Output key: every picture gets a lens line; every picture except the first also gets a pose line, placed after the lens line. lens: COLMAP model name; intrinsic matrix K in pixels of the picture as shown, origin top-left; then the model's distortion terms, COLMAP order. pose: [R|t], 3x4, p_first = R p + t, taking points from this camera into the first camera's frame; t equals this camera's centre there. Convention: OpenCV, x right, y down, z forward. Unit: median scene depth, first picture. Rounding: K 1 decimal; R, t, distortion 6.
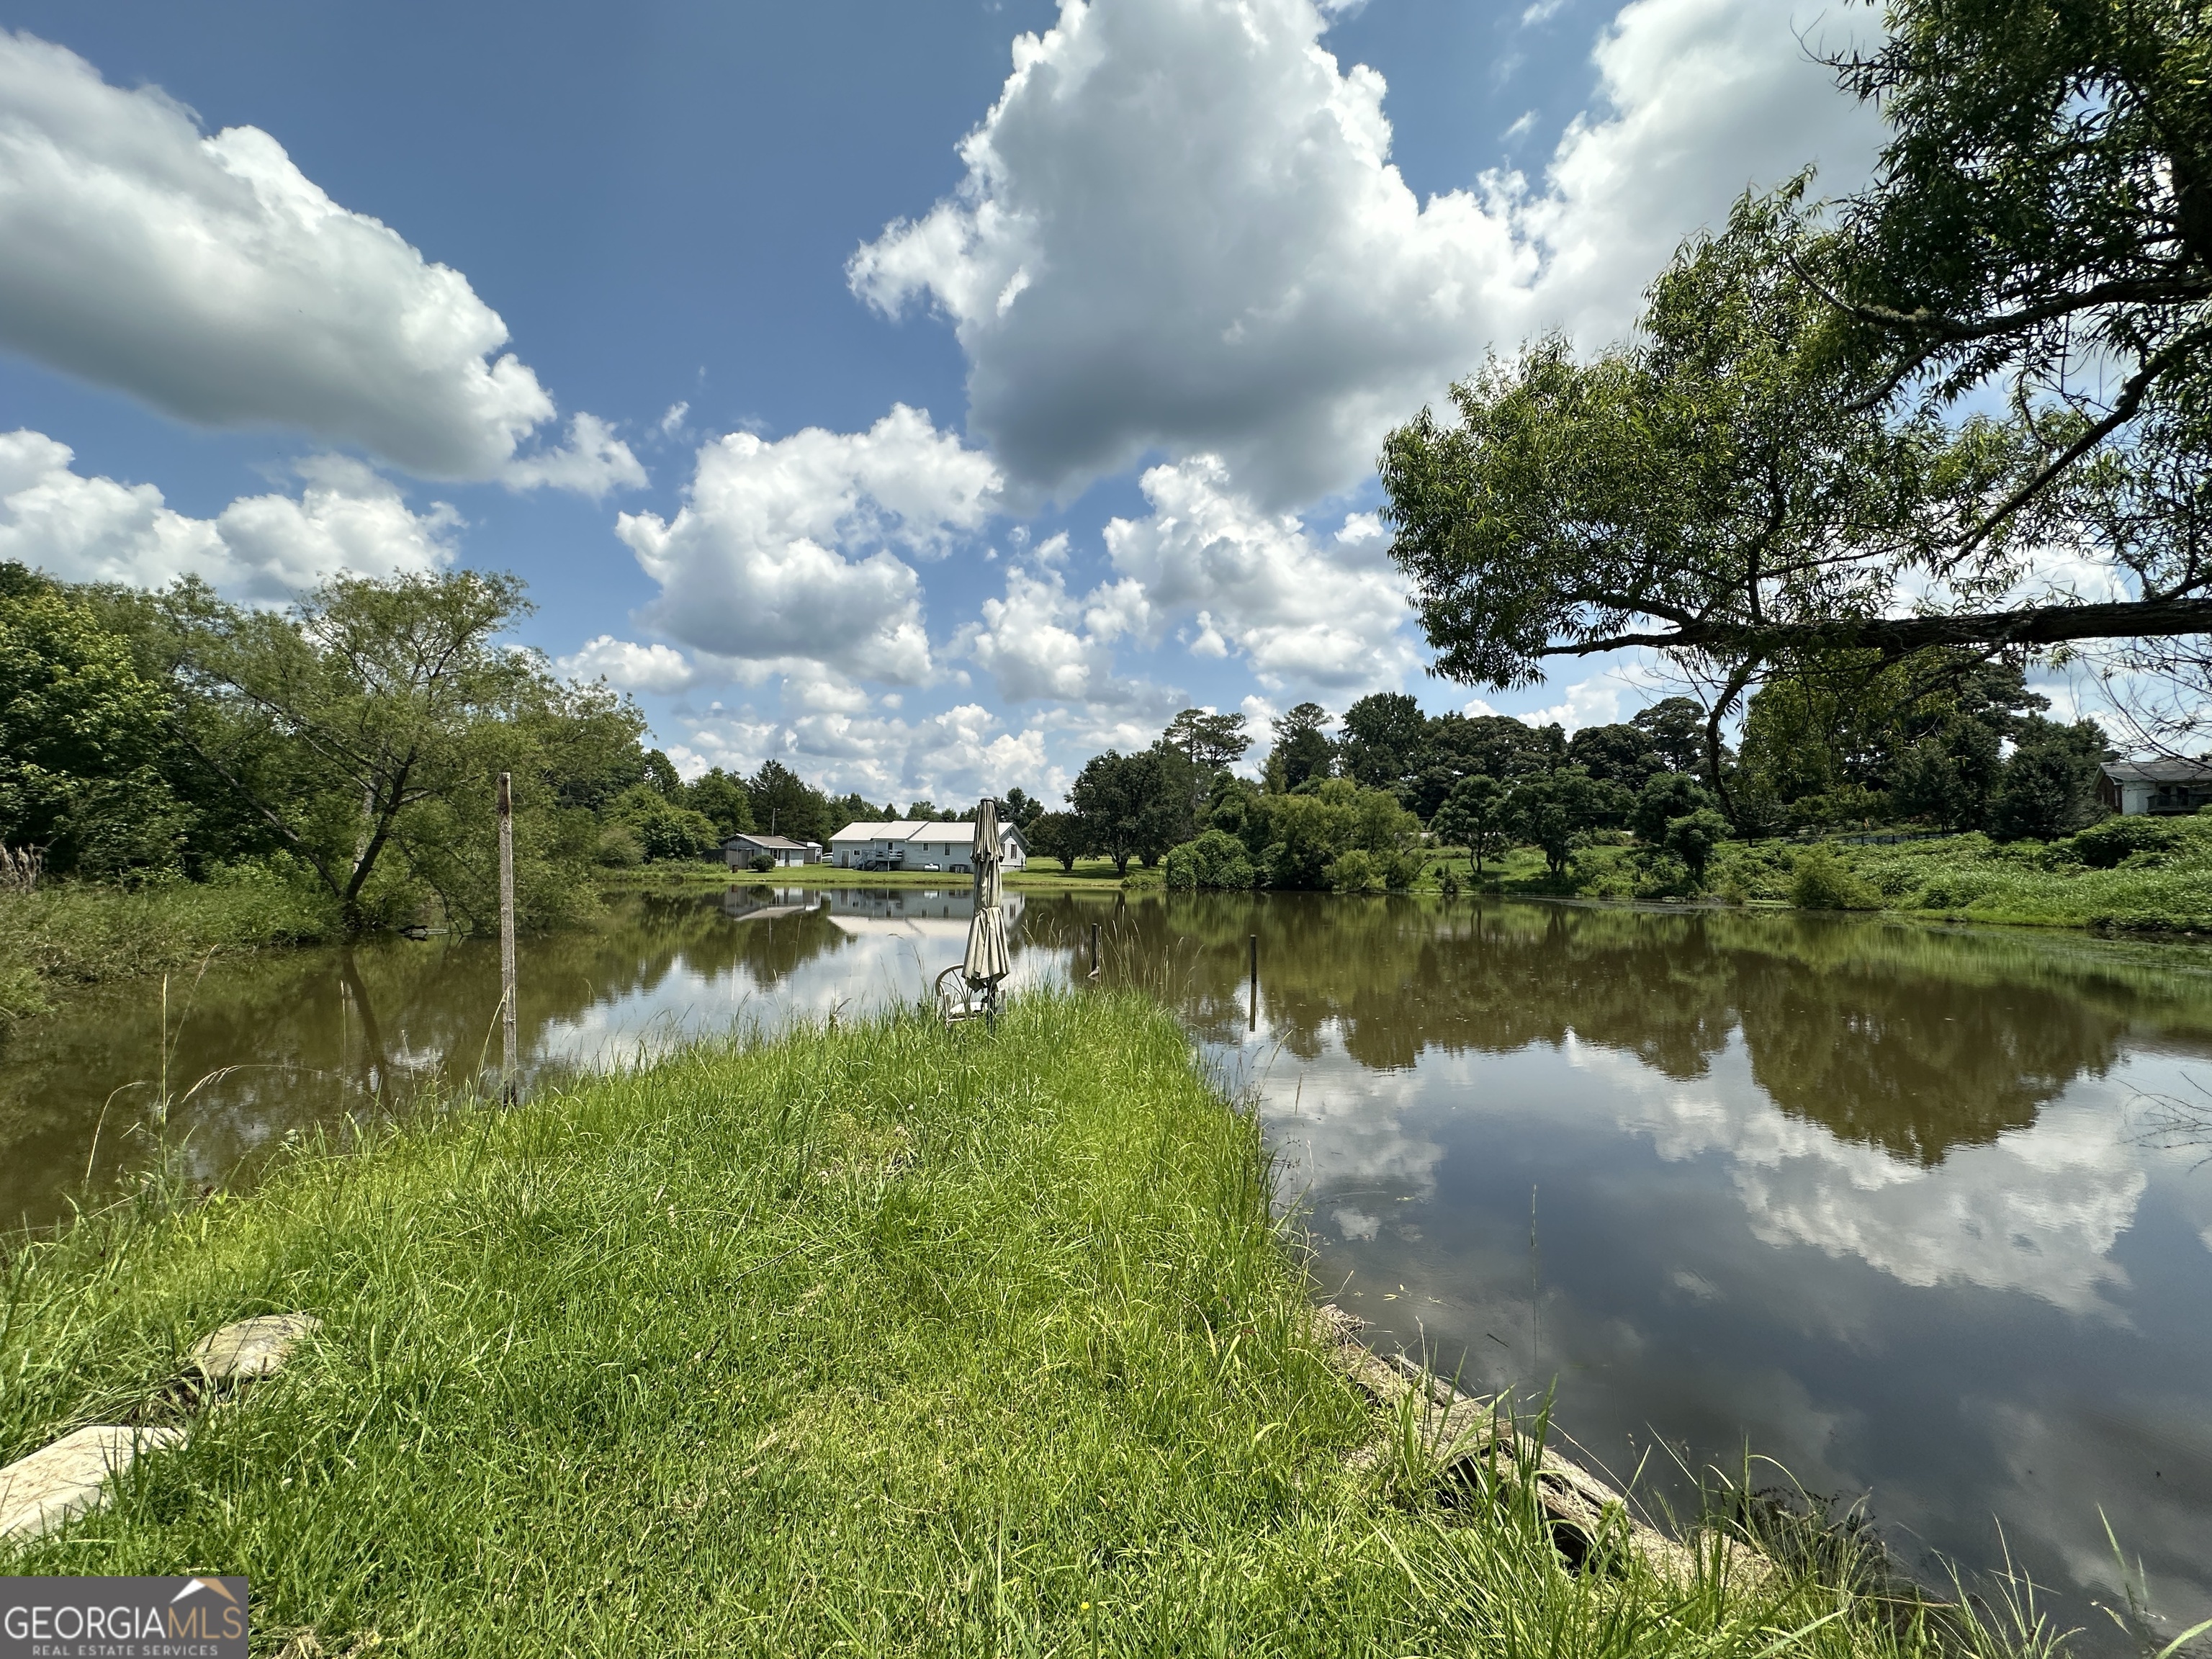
lens RADIAL K [[883.7, 0, 1112.0], [0, 883.7, 836.3], [0, 0, 1]] dist [-0.003456, 0.000715]
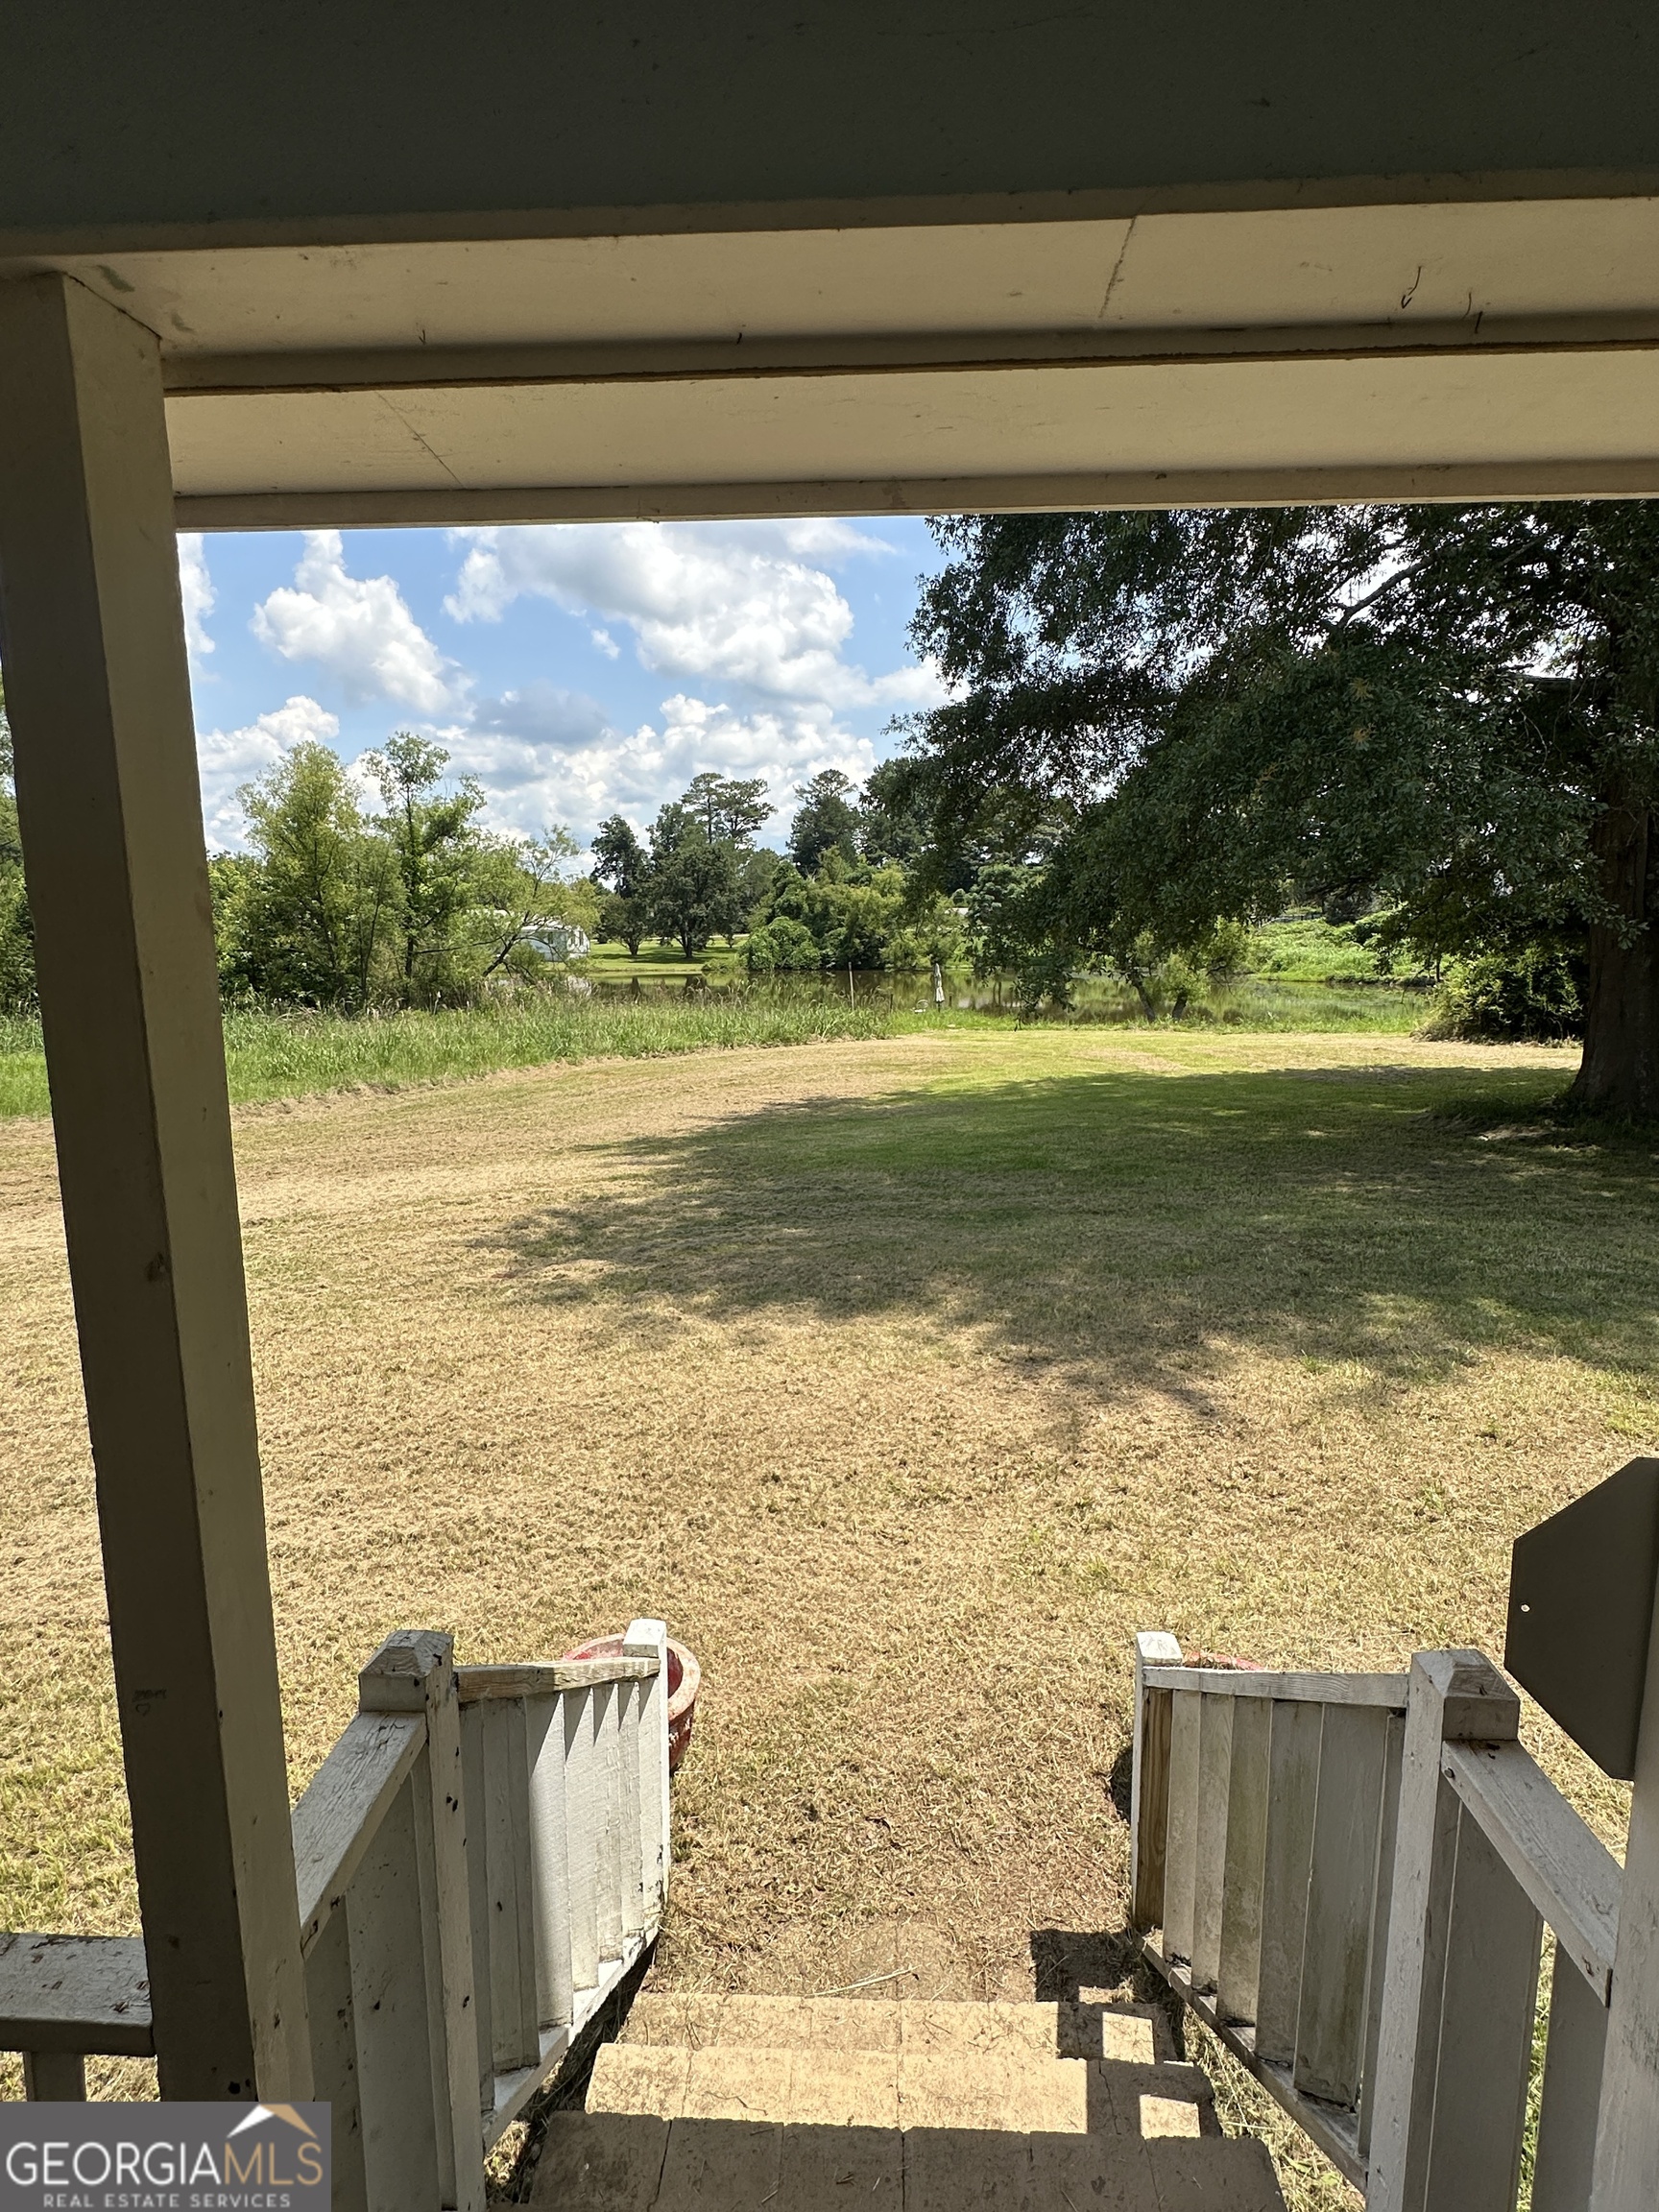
lens RADIAL K [[1090.3, 0, 824.3], [0, 1090.3, 1109.6], [0, 0, 1]] dist [0.006618, 0.000096]
pose [[0.969456, -0.057778, 0.238362, -0.168234], [0.011368, 0.981397, 0.191651, -0.030795], [-0.245002, -0.183088, 0.952078, -0.359180]]
